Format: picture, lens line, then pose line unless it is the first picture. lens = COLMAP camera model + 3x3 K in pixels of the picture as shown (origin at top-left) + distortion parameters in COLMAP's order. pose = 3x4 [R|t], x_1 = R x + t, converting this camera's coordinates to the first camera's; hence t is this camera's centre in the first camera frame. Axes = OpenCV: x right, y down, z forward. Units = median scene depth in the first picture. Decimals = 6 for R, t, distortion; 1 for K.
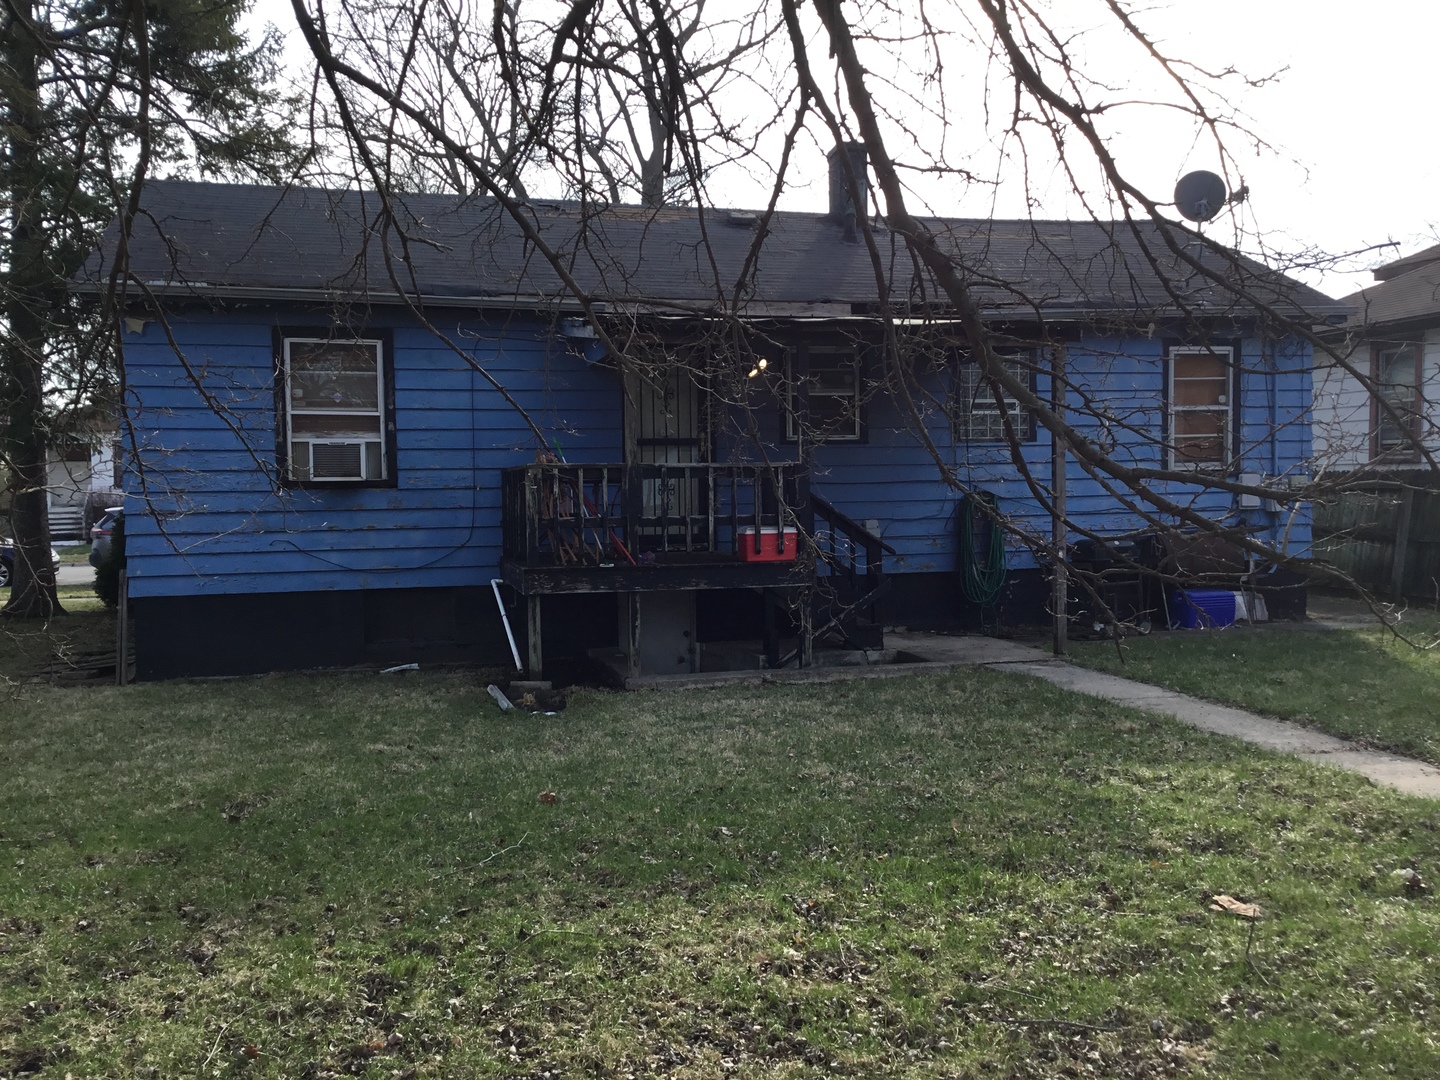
lens RADIAL K [[1273.9, 0, 720.0], [0, 1273.9, 540.0], [0, 0, 1]] dist [0.086951, -0.002572]
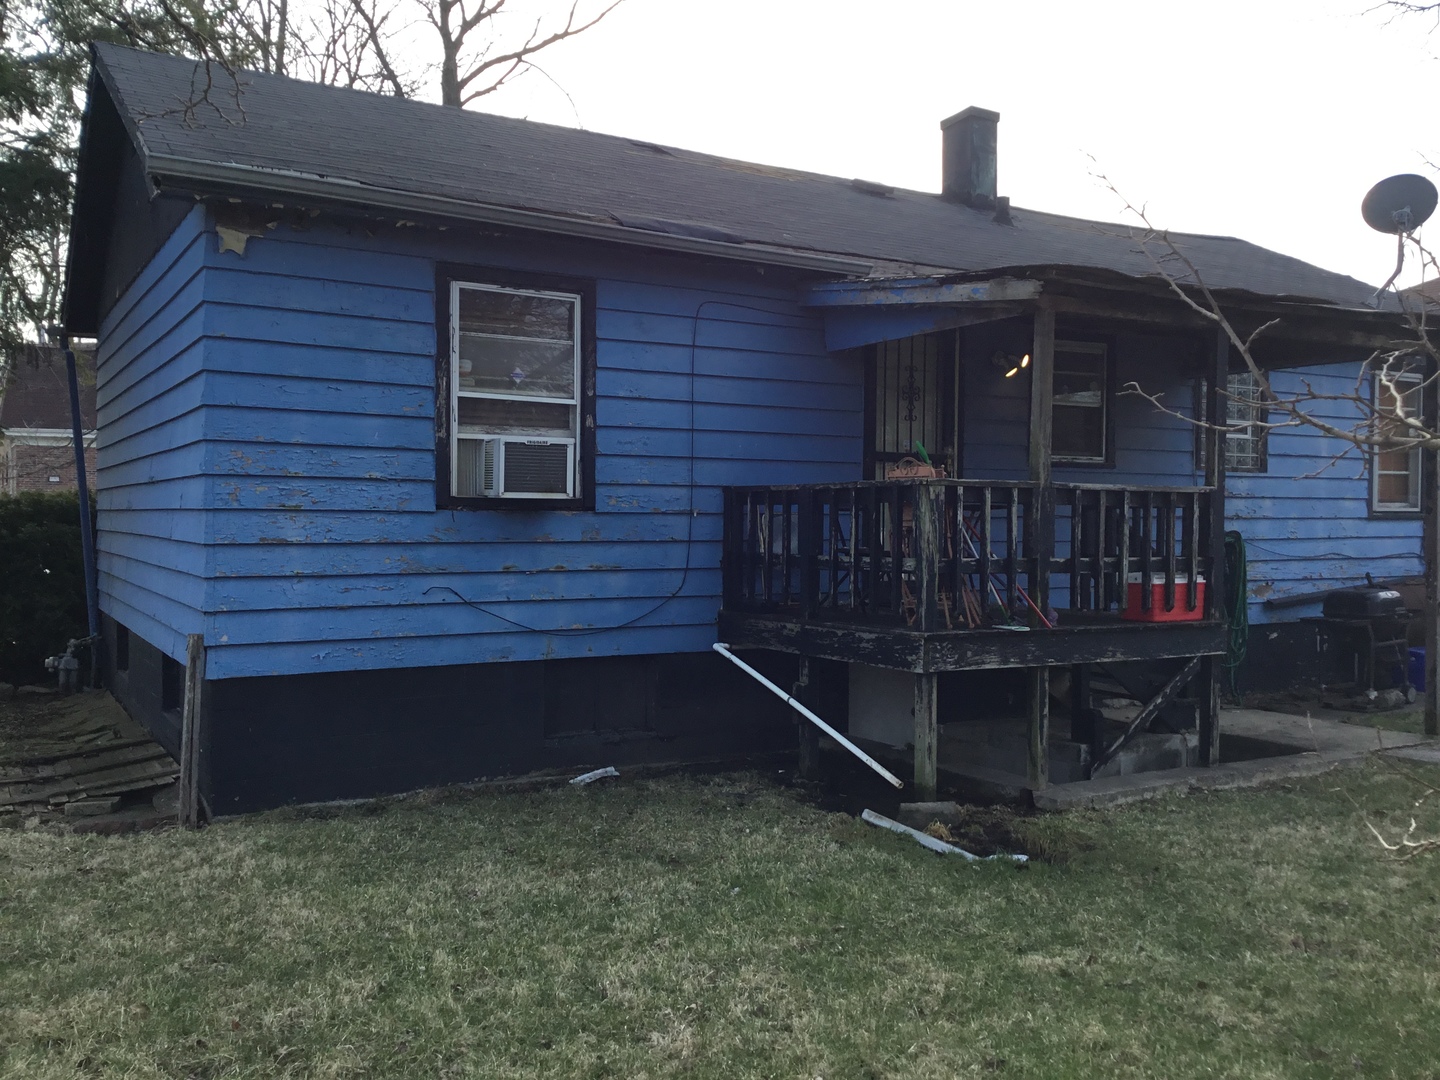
lens RADIAL K [[1273.9, 0, 720.0], [0, 1273.9, 540.0], [0, 0, 1]] dist [0.086951, -0.002572]
pose [[0.960332, 0.015650, 0.278419, -0.379014], [-0.007605, 0.999522, -0.029953, -0.005146], [-0.278754, 0.026648, 0.959993, 0.326591]]
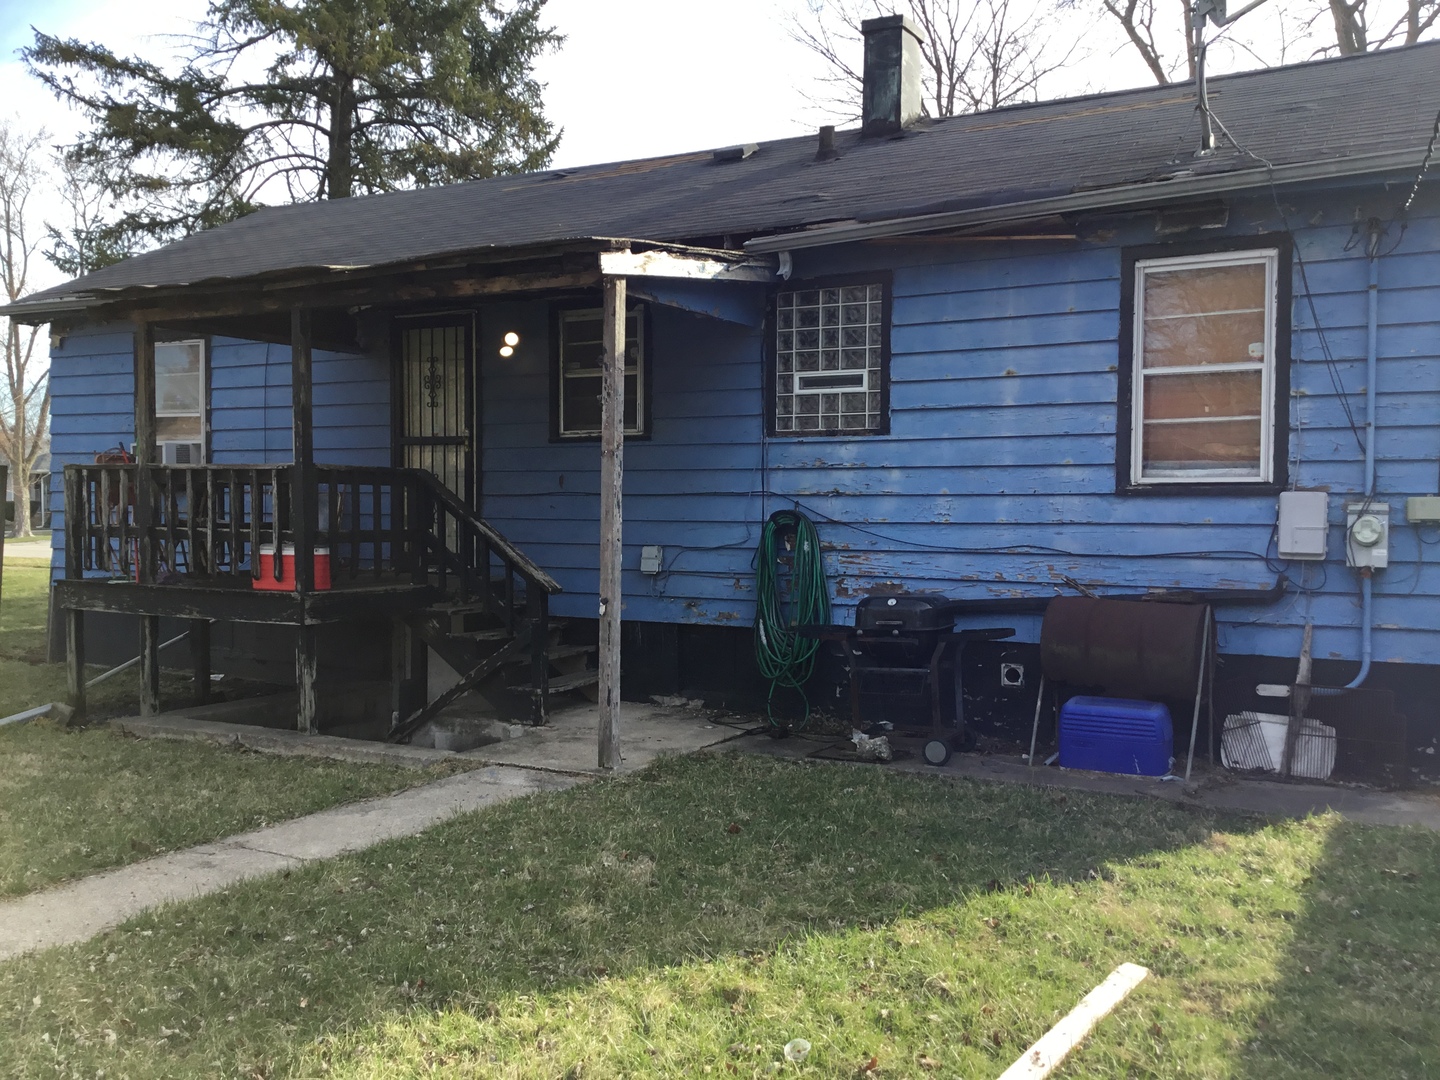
lens RADIAL K [[1233.6, 0, 720.0], [0, 1233.6, 540.0], [0, 0, 1]] dist [0.040795, -0.002233]
pose [[0.742611, 0.040642, -0.668488, 0.672603], [-0.046157, 0.998889, 0.009455, -0.030230], [0.668130, 0.023834, 0.743662, 0.558229]]
